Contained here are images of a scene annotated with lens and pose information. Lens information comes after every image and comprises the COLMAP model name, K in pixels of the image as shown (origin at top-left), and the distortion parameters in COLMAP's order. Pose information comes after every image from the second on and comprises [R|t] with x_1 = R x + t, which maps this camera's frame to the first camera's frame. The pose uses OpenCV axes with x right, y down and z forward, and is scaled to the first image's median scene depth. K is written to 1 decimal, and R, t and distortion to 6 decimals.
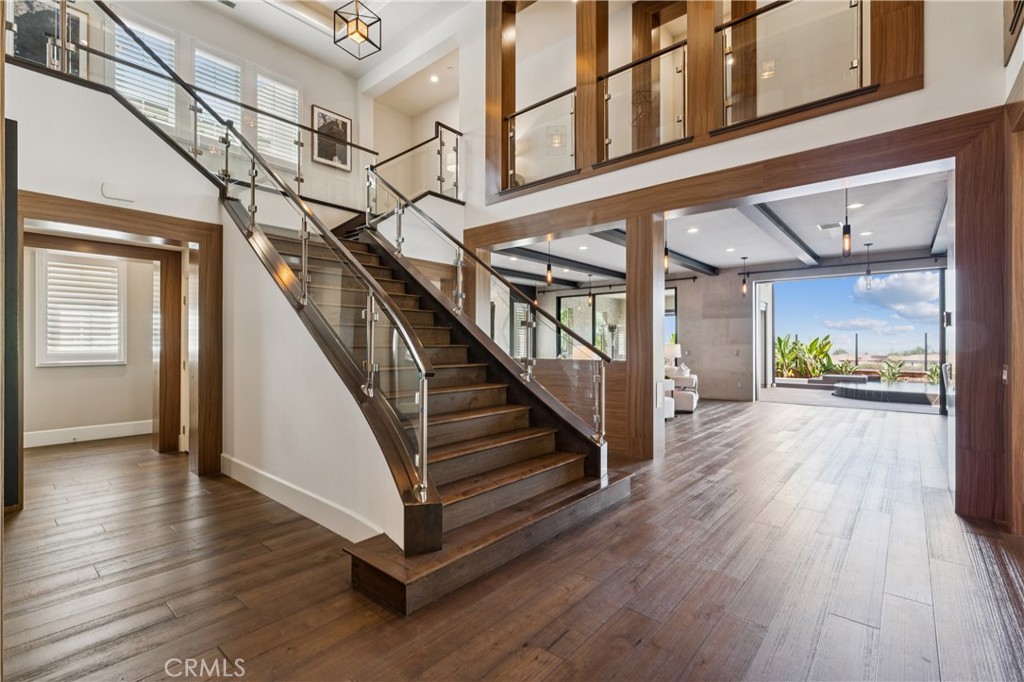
lens RADIAL K [[459.6, 0, 512.0], [0, 459.6, 341.0], [0, 0, 1]] dist [-0.002397, 0.000011]
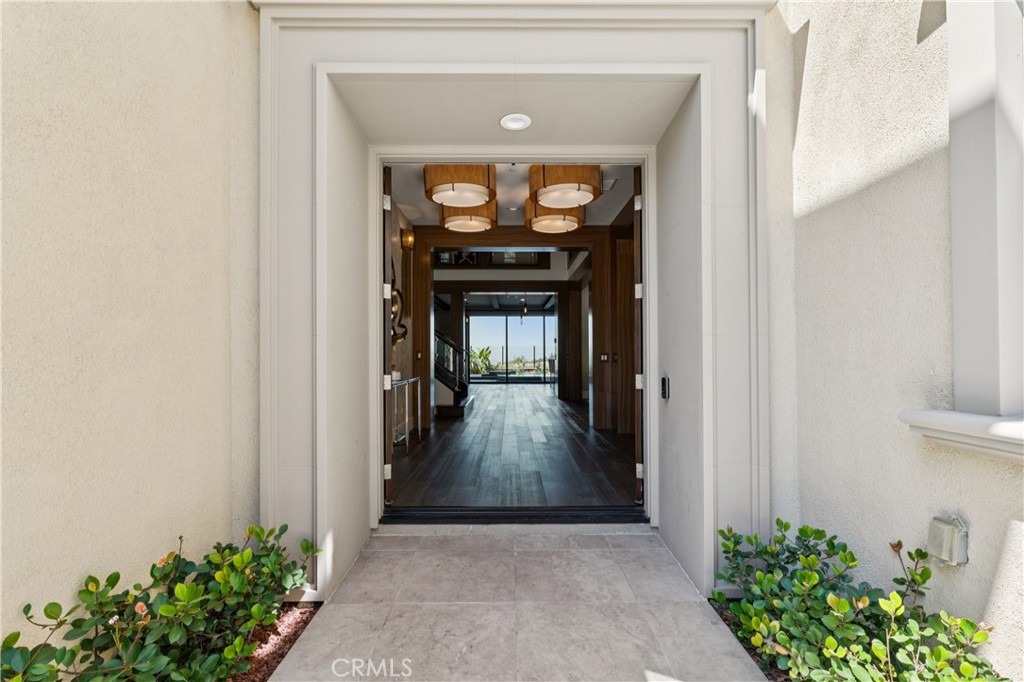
lens RADIAL K [[476.8, 0, 511.8], [0, 476.8, 349.1], [0, 0, 1]] dist [-0.000394, -0.000071]
pose [[0.754679, 0.005575, 0.656070, -0.587217], [0.000496, 0.999959, -0.009069, 0.016478], [-0.656094, 0.007169, 0.754645, -0.527696]]
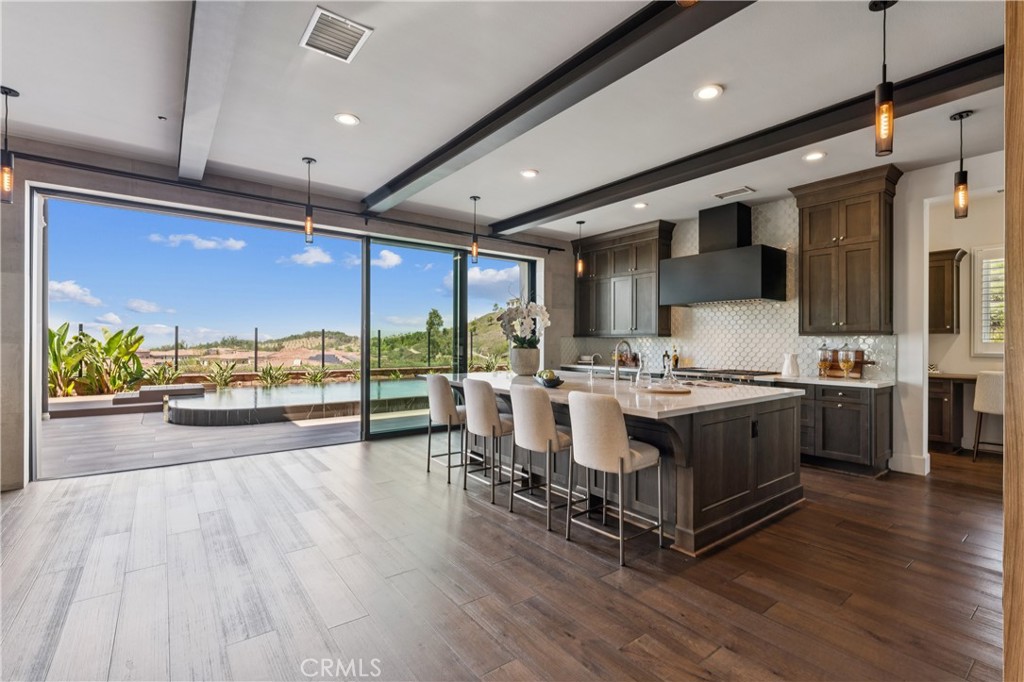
lens RADIAL K [[459.7, 0, 512.0], [0, 459.7, 341.0], [0, 0, 1]] dist [-0.000549, -0.000403]
pose [[0.207608, 0.003469, 0.978206, 0.244278], [-0.013214, 0.999912, -0.000741, 0.001391], [-0.978123, -0.012772, 0.207635, 0.551283]]
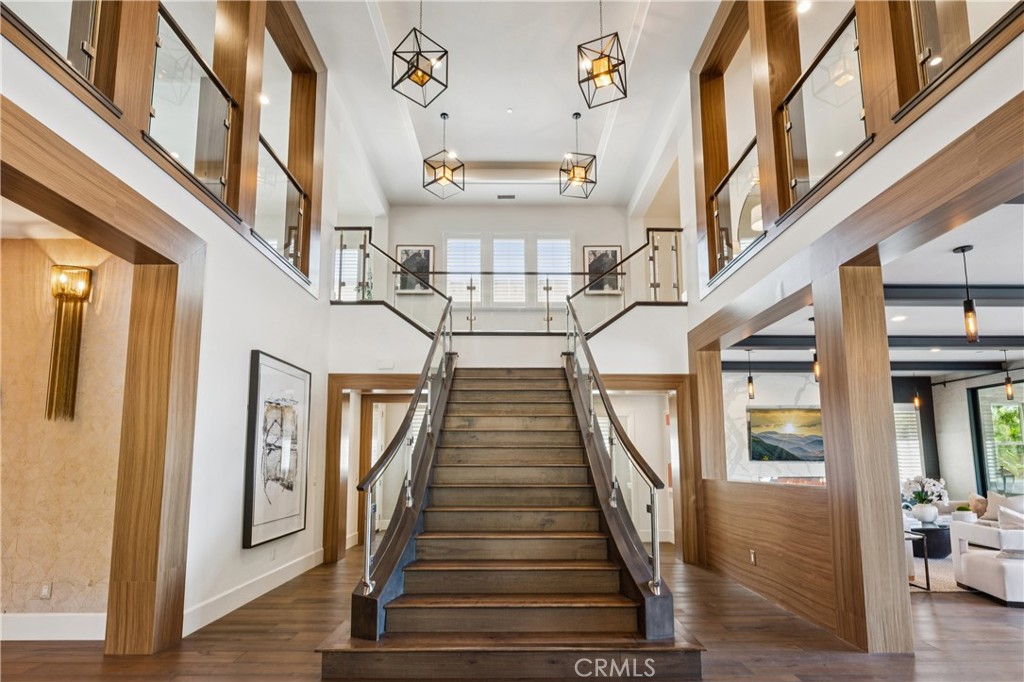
lens RADIAL K [[487.9, 0, 514.2], [0, 487.9, 408.3], [0, 0, 1]] dist [-0.002587, -0.000571]
pose [[0.656612, -0.080096, -0.749963, 0.272209], [0.004611, 0.994753, -0.102202, -0.001927], [0.754214, 0.063649, 0.653536, 0.106071]]
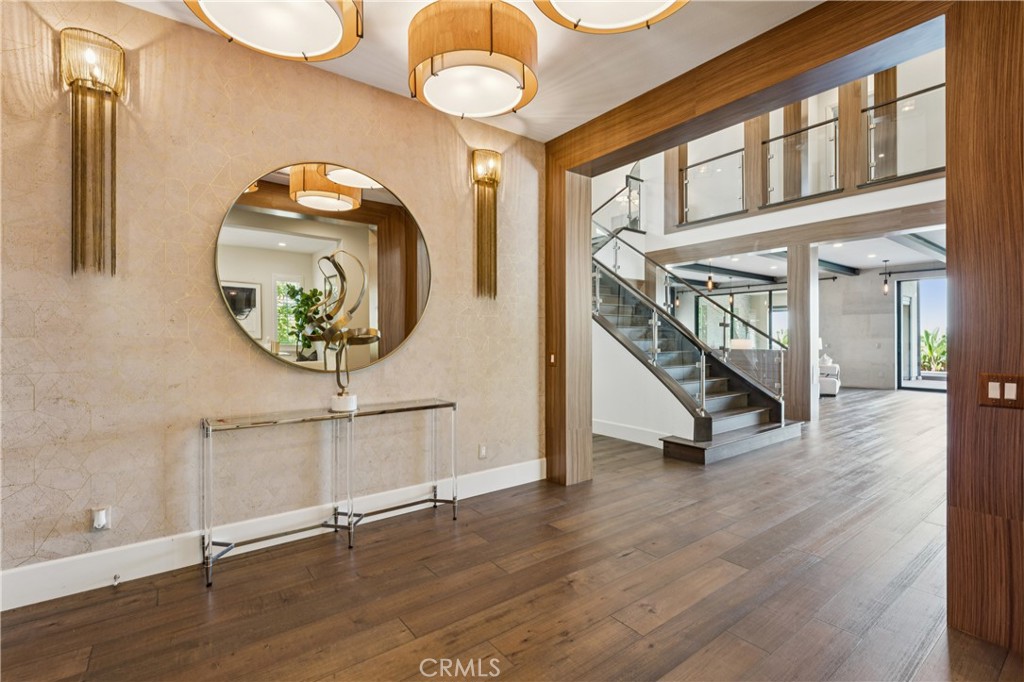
lens RADIAL K [[463.7, 0, 509.8], [0, 463.7, 337.3], [0, 0, 1]] dist [-0.003410, -0.000344]
pose [[0.977058, -0.003007, -0.212952, -0.149844], [0.003902, 0.999985, 0.003780, -0.001834], [0.212938, -0.004525, 0.977055, -0.297258]]
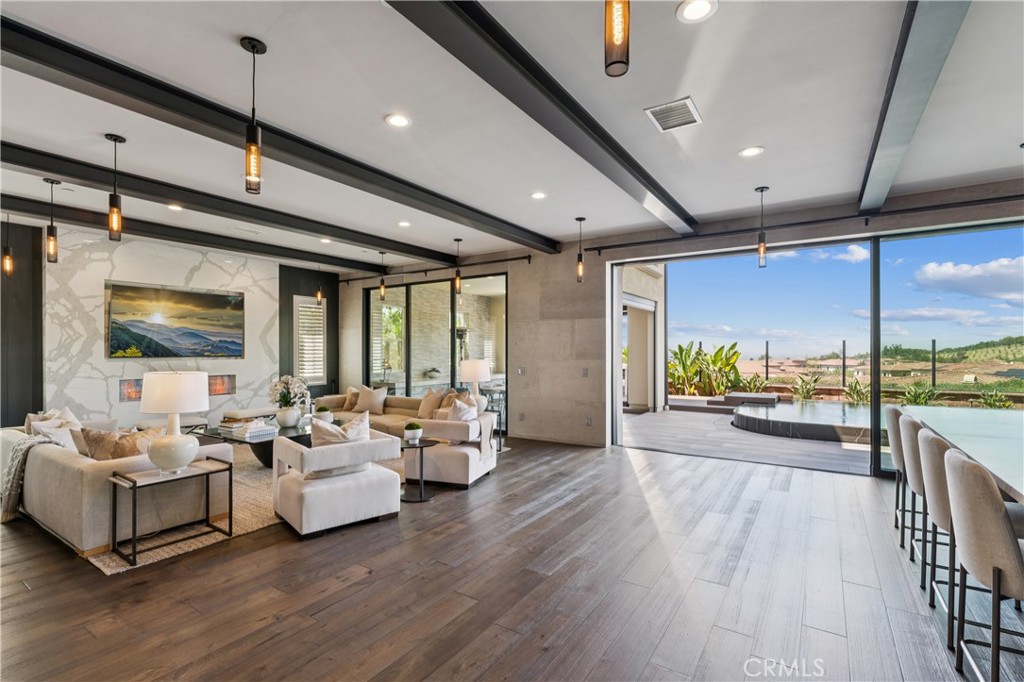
lens RADIAL K [[469.8, 0, 510.5], [0, 469.8, 348.2], [0, 0, 1]] dist [-0.009727, -0.000212]
pose [[0.992682, -0.000353, 0.120760, 0.333643], [-0.000163, 0.999991, 0.004263, -0.011998], [-0.120761, -0.004251, 0.992673, 0.386336]]
